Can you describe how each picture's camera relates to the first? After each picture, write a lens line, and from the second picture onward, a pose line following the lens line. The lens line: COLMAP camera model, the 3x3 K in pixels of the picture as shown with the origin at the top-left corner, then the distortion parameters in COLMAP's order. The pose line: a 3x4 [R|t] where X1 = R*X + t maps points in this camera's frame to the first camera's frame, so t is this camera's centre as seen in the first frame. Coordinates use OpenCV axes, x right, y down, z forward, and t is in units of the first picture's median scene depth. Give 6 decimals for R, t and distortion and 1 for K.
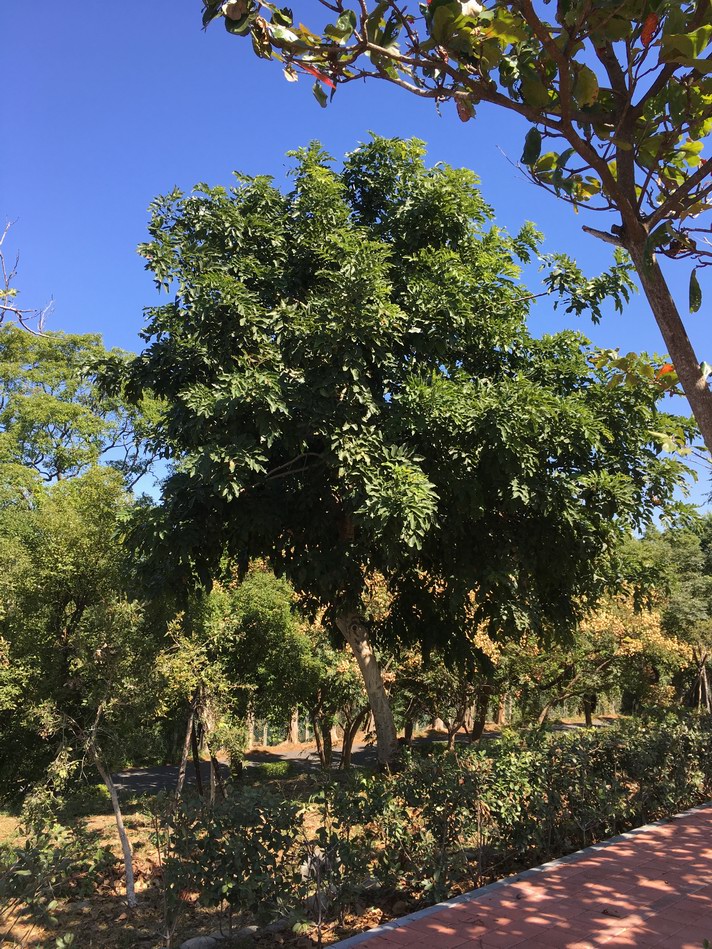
lens RADIAL K [[925.6, 0, 356.0], [0, 925.6, 474.5], [0, 0, 1]] dist [0.133526, -0.009828]
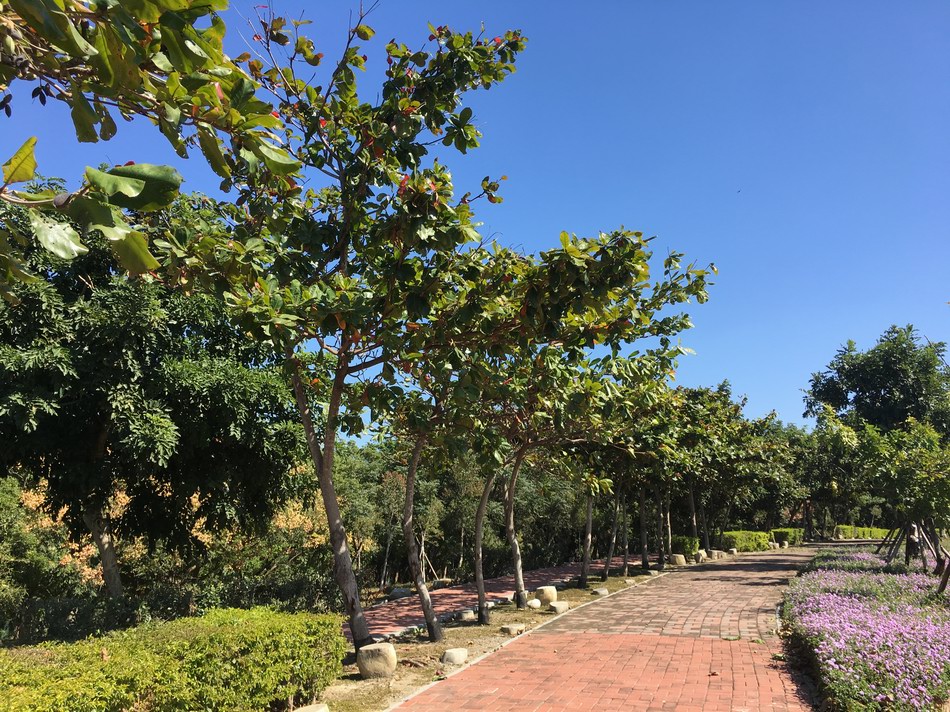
lens RADIAL K [[926.6, 0, 475.0], [0, 926.6, 356.0], [0, 0, 1]] dist [0.133526, -0.009828]
pose [[0.912276, 0.084390, 0.400789, -0.098451], [-0.074918, 0.996416, -0.039278, -0.079789], [-0.402667, 0.005806, 0.915328, -0.616836]]
